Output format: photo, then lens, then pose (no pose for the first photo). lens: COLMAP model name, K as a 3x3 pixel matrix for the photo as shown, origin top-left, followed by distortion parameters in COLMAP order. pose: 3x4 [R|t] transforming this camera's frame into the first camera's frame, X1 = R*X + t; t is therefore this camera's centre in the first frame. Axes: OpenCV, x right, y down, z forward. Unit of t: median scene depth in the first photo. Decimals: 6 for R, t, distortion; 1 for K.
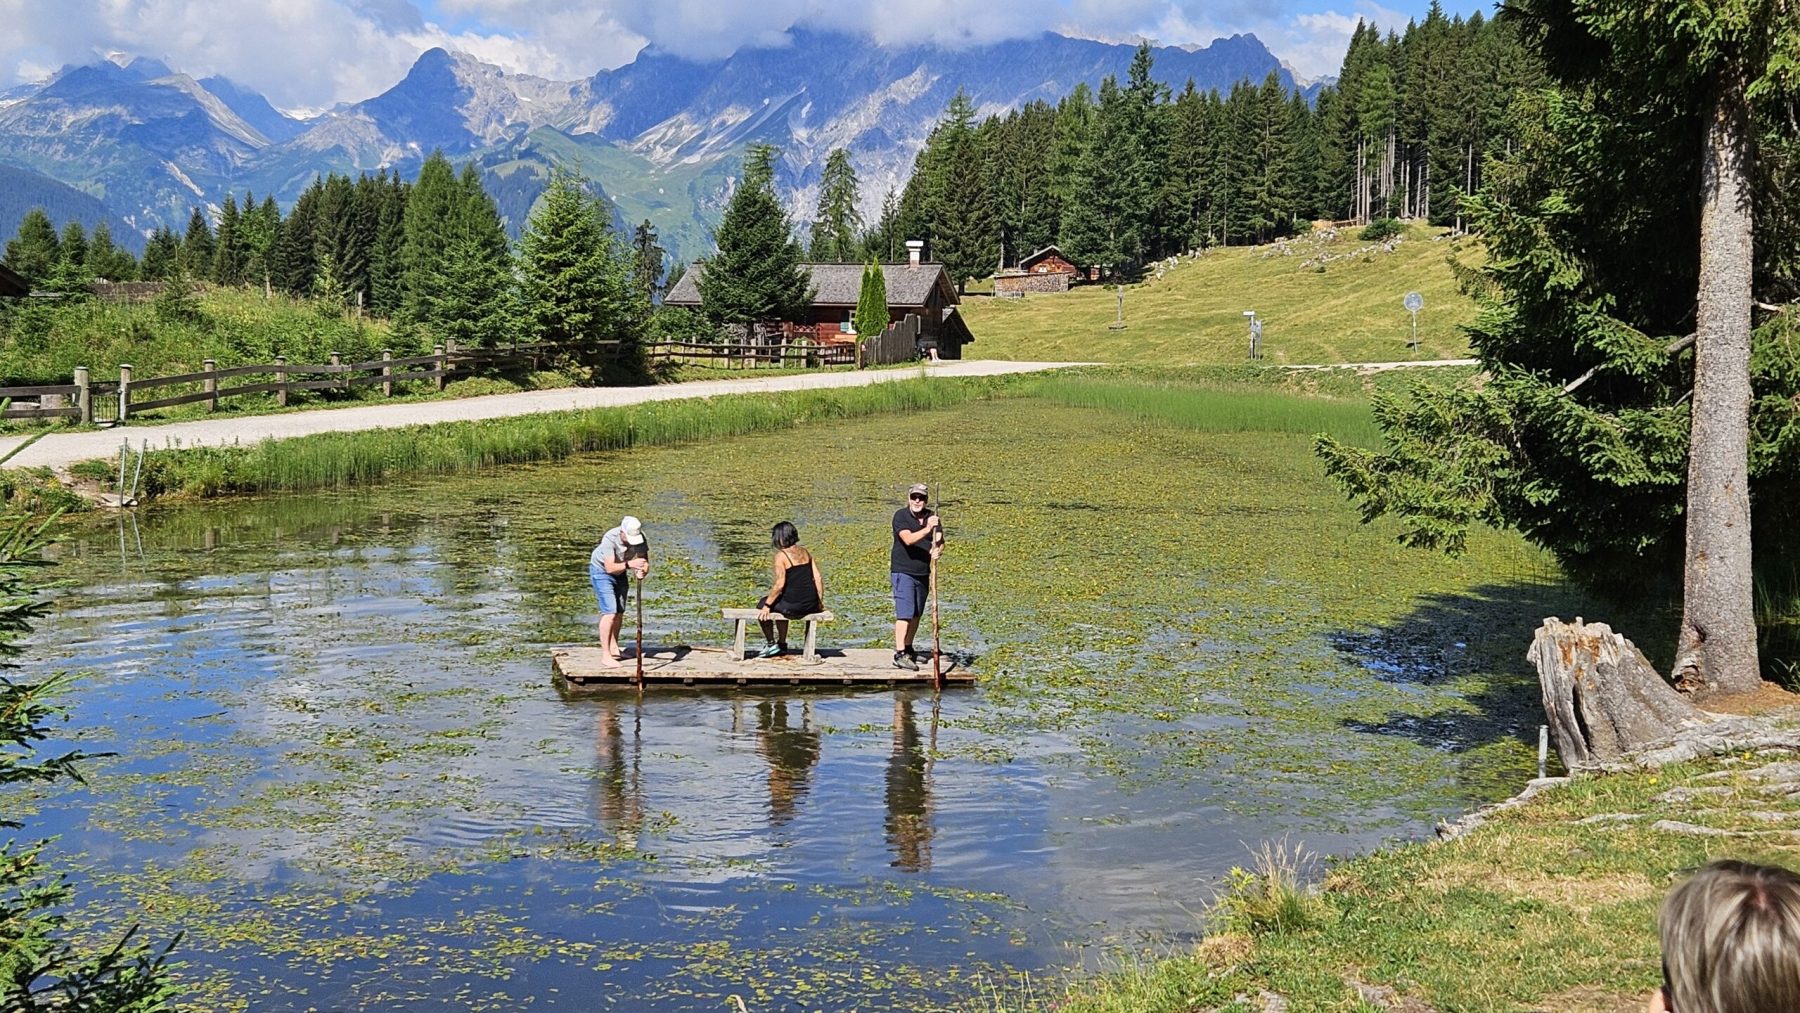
lens RADIAL K [[2478.6, 0, 886.9], [0, 2478.6, 519.6], [0, 0, 1]] dist [0.111797, -0.216272]
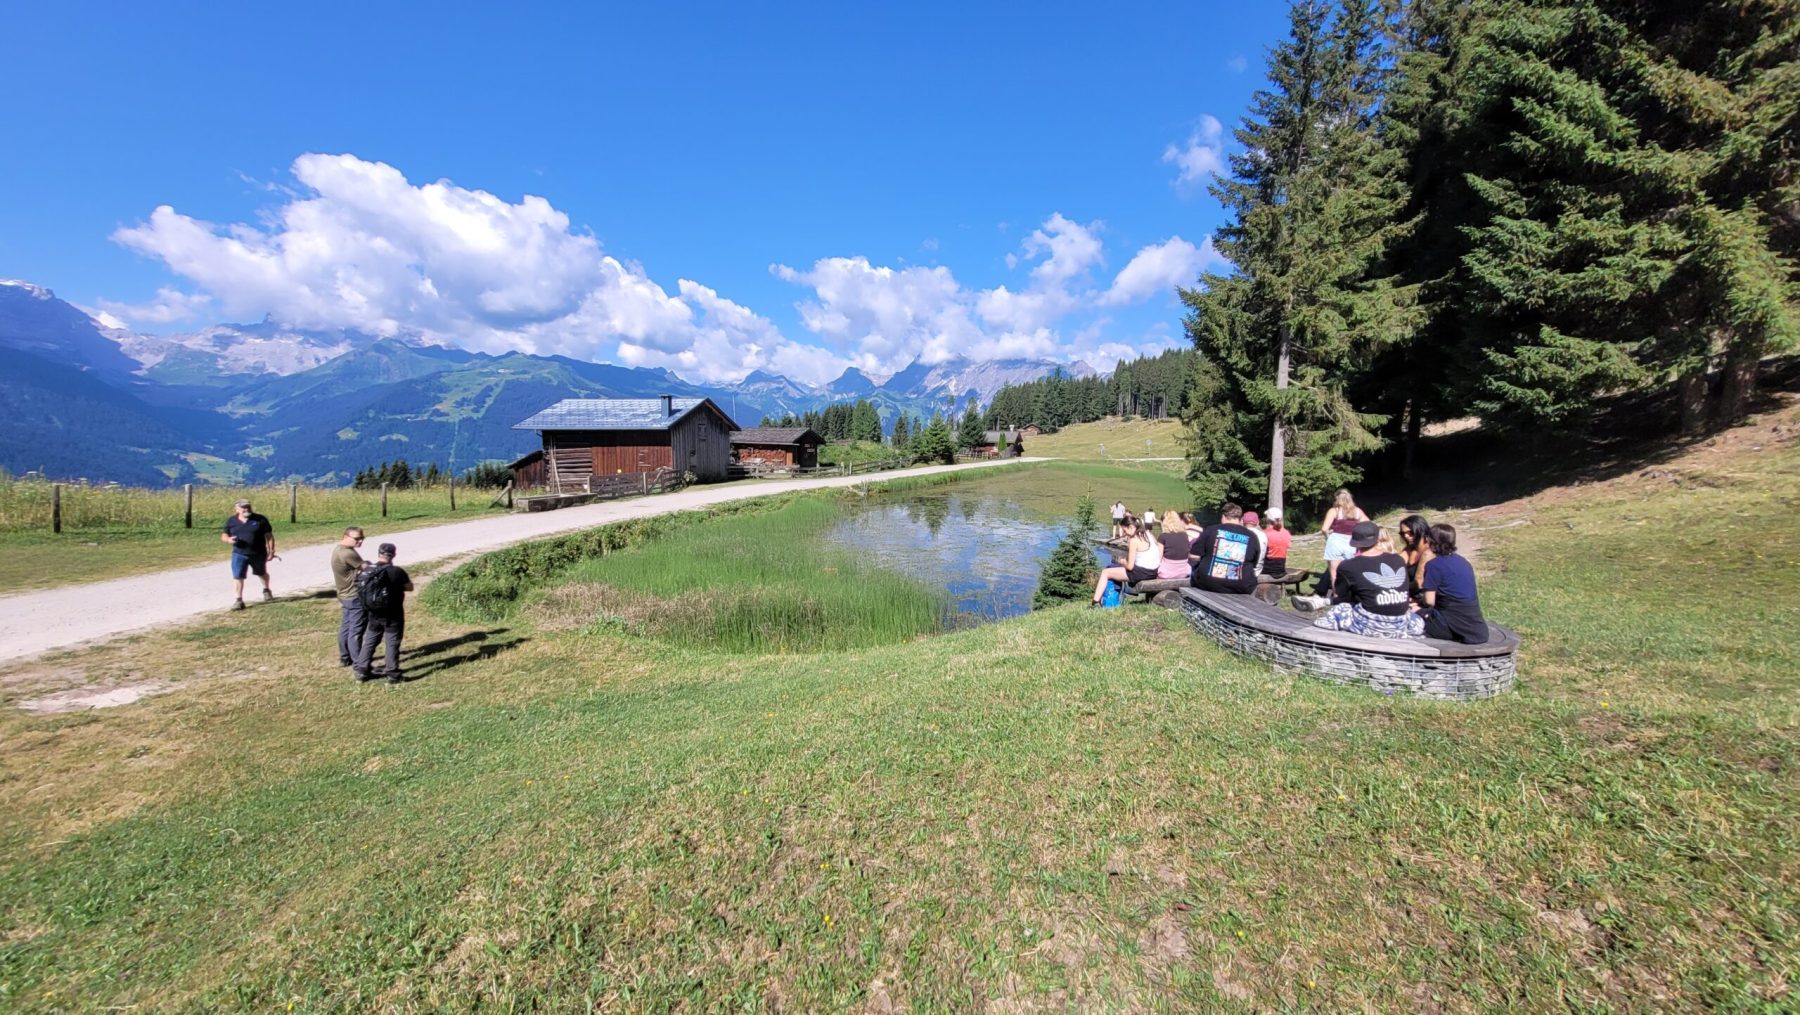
lens RADIAL K [[705.5, 0, 902.8], [0, 705.5, 514.2], [0, 0, 1]] dist [0.003190, -0.000602]
pose [[0.994851, 0.010419, -0.100814, -0.073857], [-0.008313, 0.999739, 0.021290, 0.000978], [0.101010, -0.020343, 0.994677, -0.133142]]
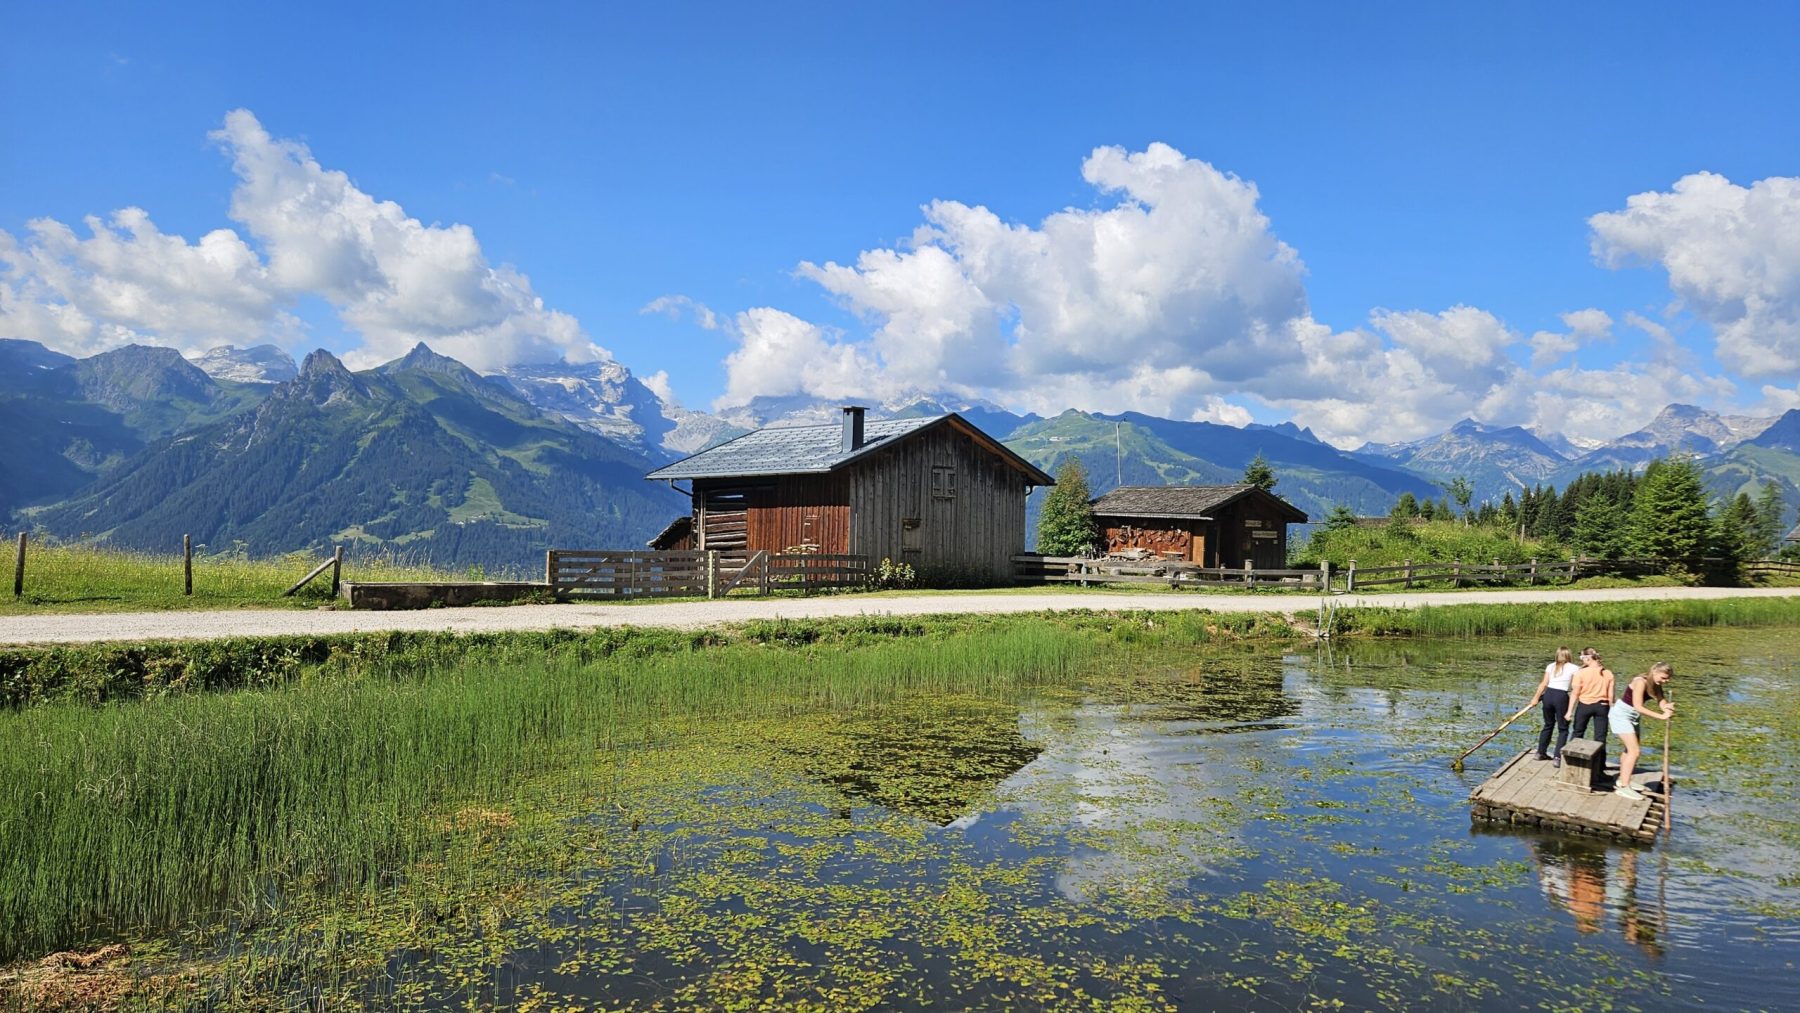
lens RADIAL K [[1195.1, 0, 902.6], [0, 1195.1, 519.2], [0, 0, 1]] dist [0.071973, -0.055240]
pose [[0.737627, 0.001422, -0.675207, 0.032677], [-0.072784, 0.994338, -0.077418, -0.000272], [0.671274, 0.106250, 0.733554, 0.108495]]
